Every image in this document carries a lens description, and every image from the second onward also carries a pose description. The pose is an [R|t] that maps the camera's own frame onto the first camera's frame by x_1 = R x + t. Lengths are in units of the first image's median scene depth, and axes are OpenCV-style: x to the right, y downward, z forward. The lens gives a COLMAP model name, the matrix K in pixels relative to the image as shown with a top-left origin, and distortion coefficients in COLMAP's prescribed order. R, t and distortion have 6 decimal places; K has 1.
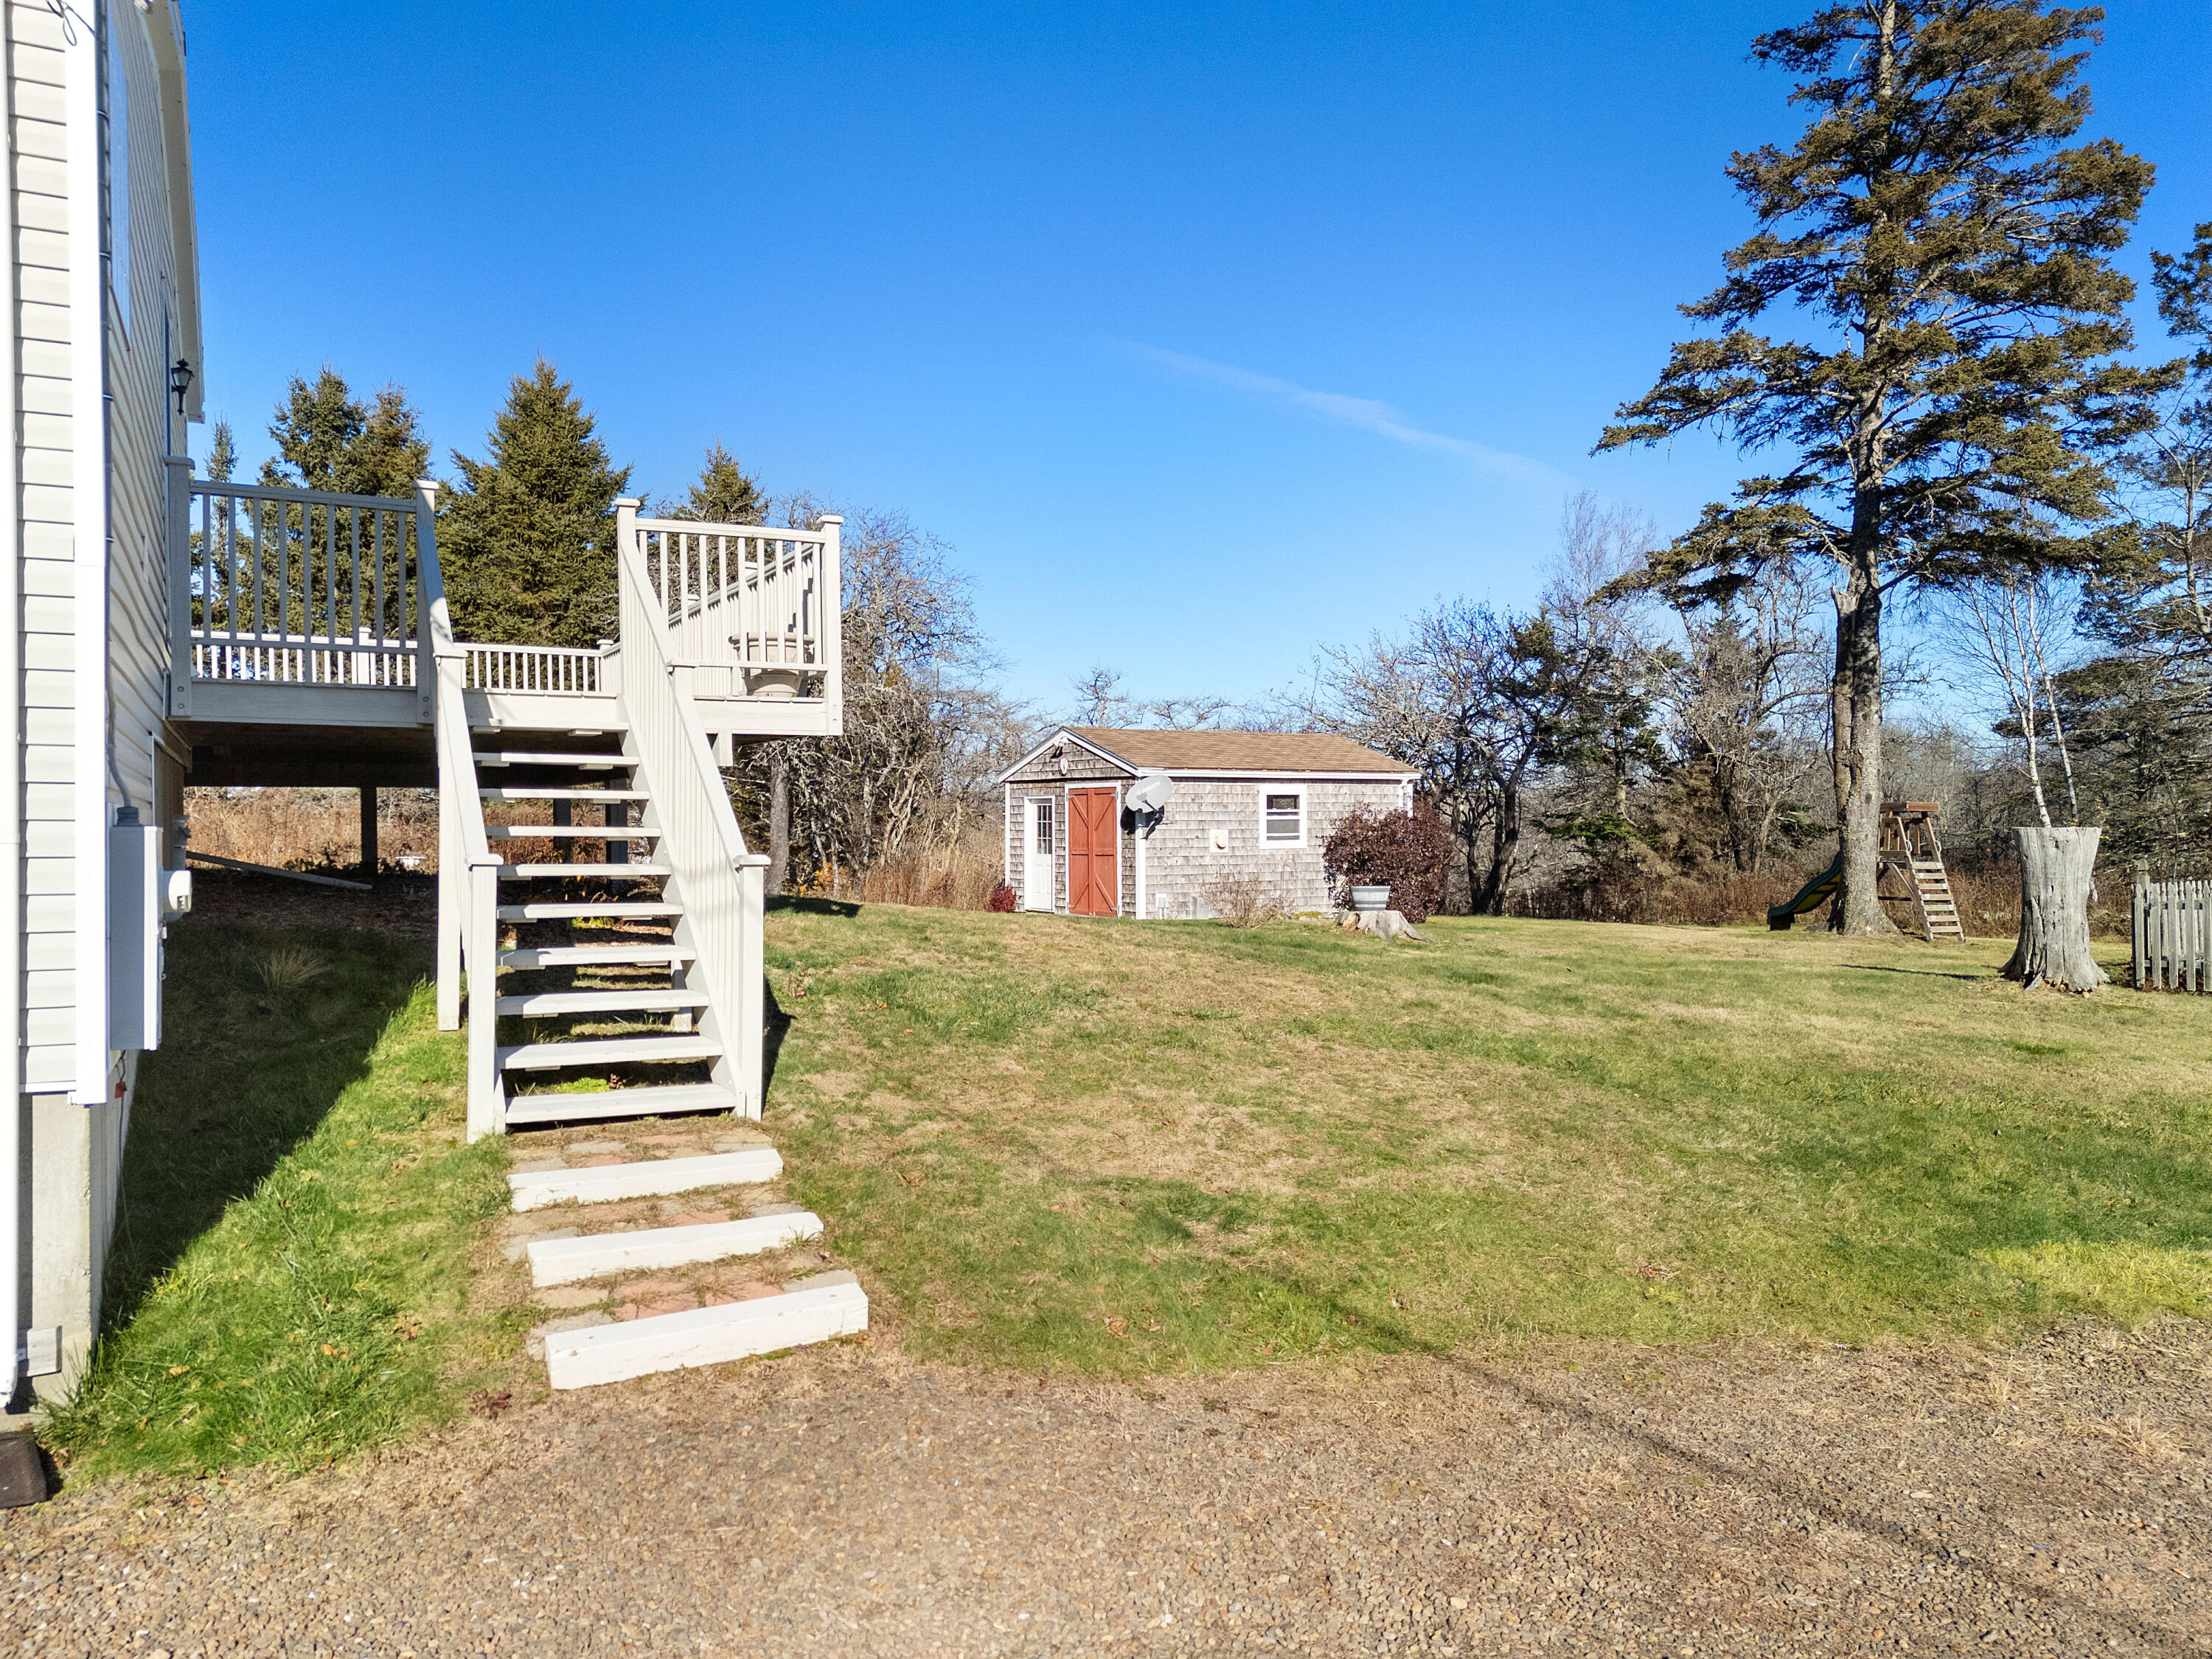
lens RADIAL K [[1648.4, 0, 1099.9], [0, 1648.4, 814.8], [0, 0, 1]] dist [0.089568, -0.079601]
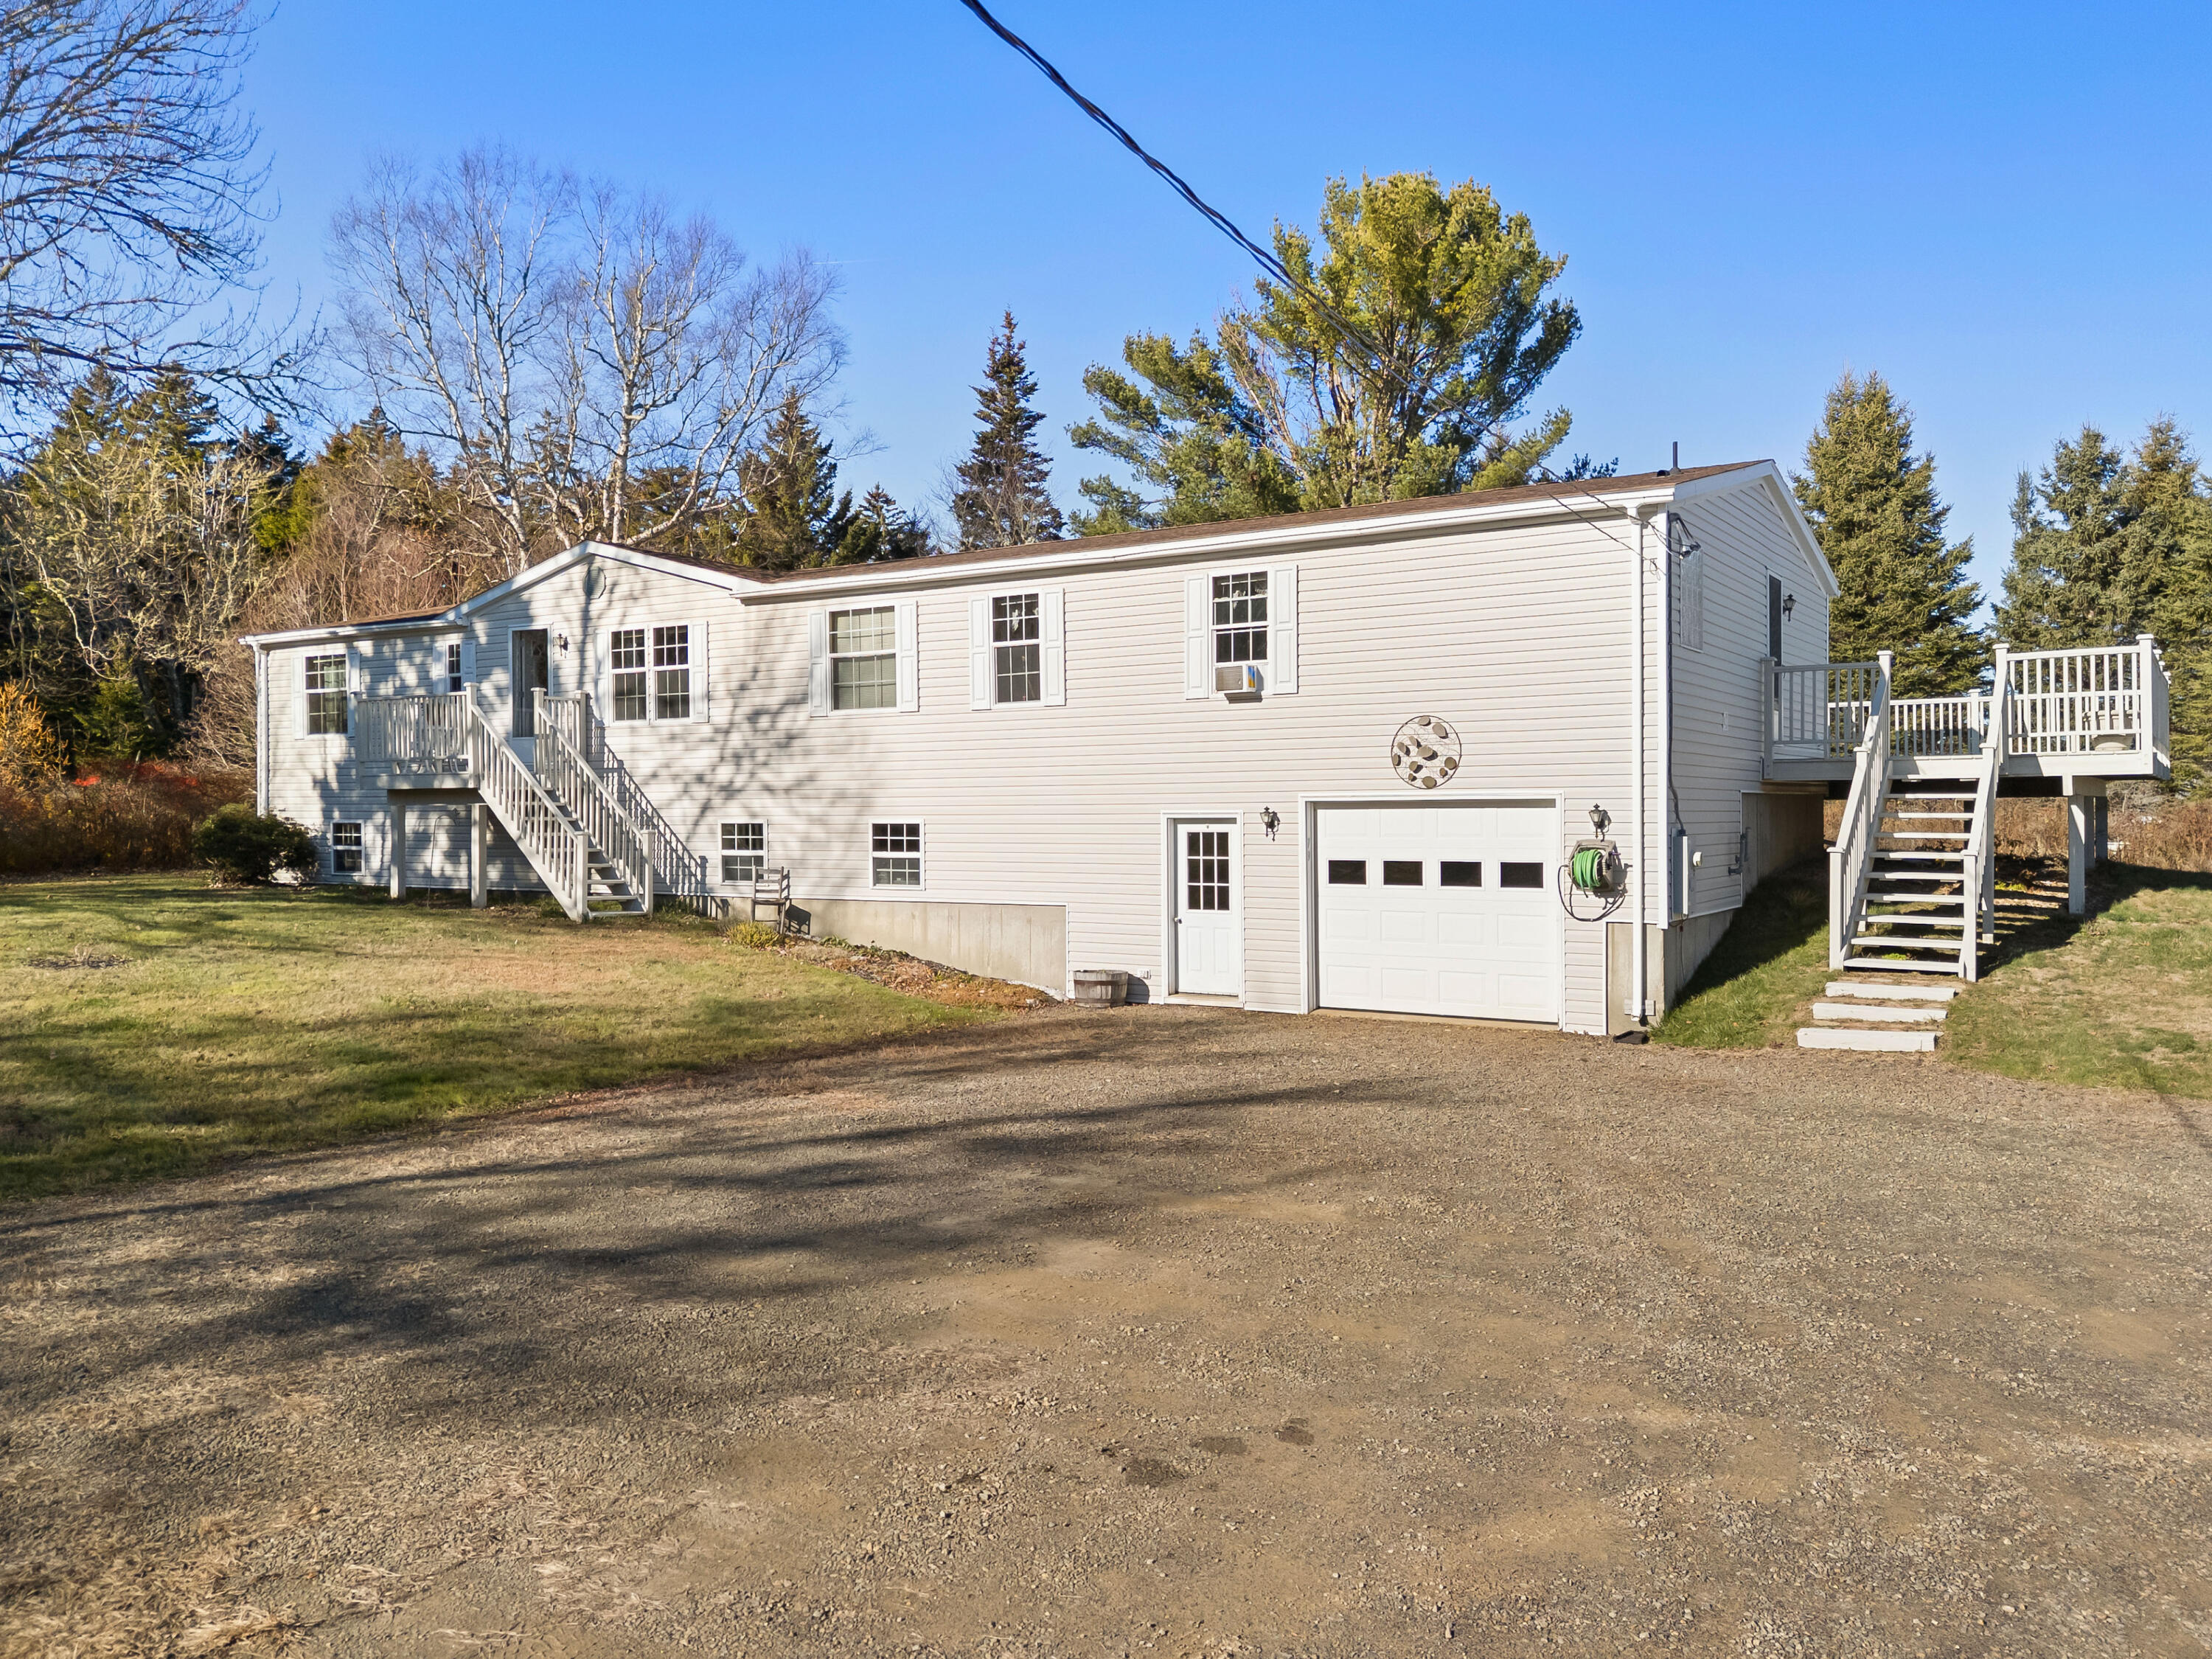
lens RADIAL K [[1648.4, 0, 1099.9], [0, 1648.4, 814.8], [0, 0, 1]] dist [0.089568, -0.079601]
pose [[0.501474, 0.008630, -0.865130, 0.276848], [0.007741, 0.999865, 0.014461, -0.015516], [0.865138, -0.013949, 0.501340, -0.255949]]
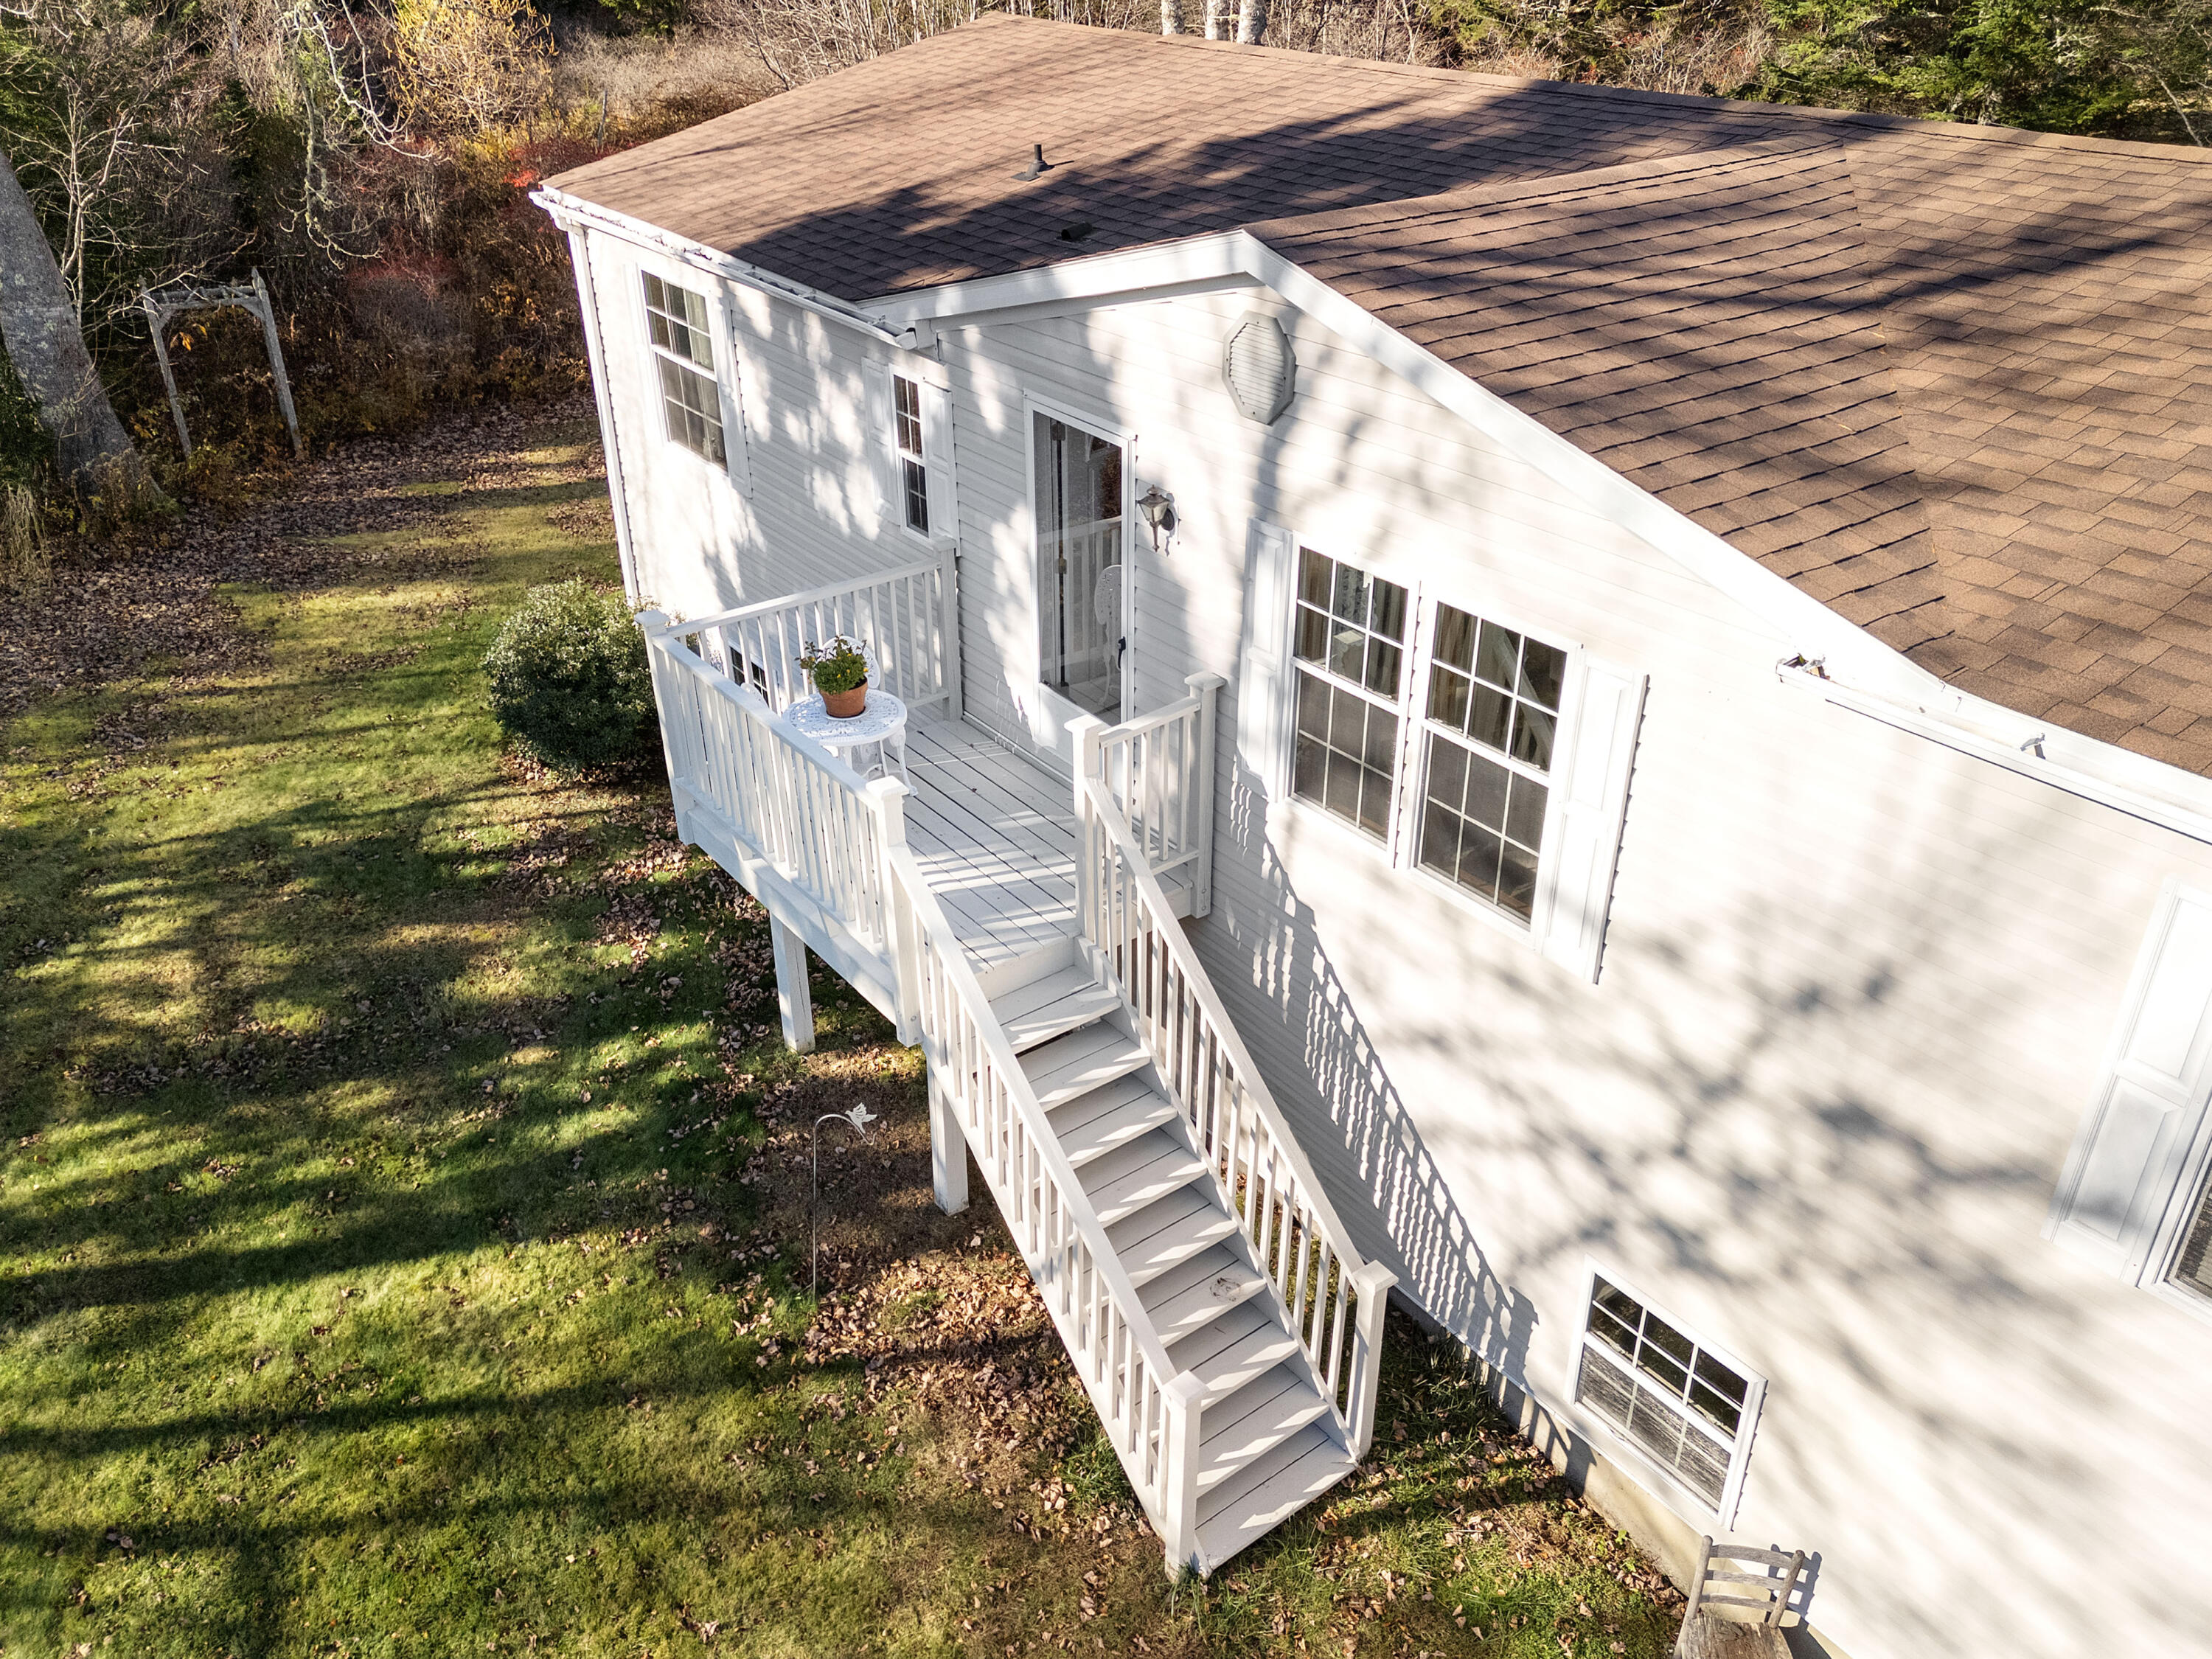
lens RADIAL K [[1687.0, 0, 1099.9], [0, 1687.0, 837.3], [0, 0, 1]] dist [0.035902, -0.002934]
pose [[0.159125, 0.487155, -0.858696, -0.330648], [0.005998, 0.869285, 0.494274, -0.189965], [0.987240, -0.083802, 0.135403, -0.123538]]
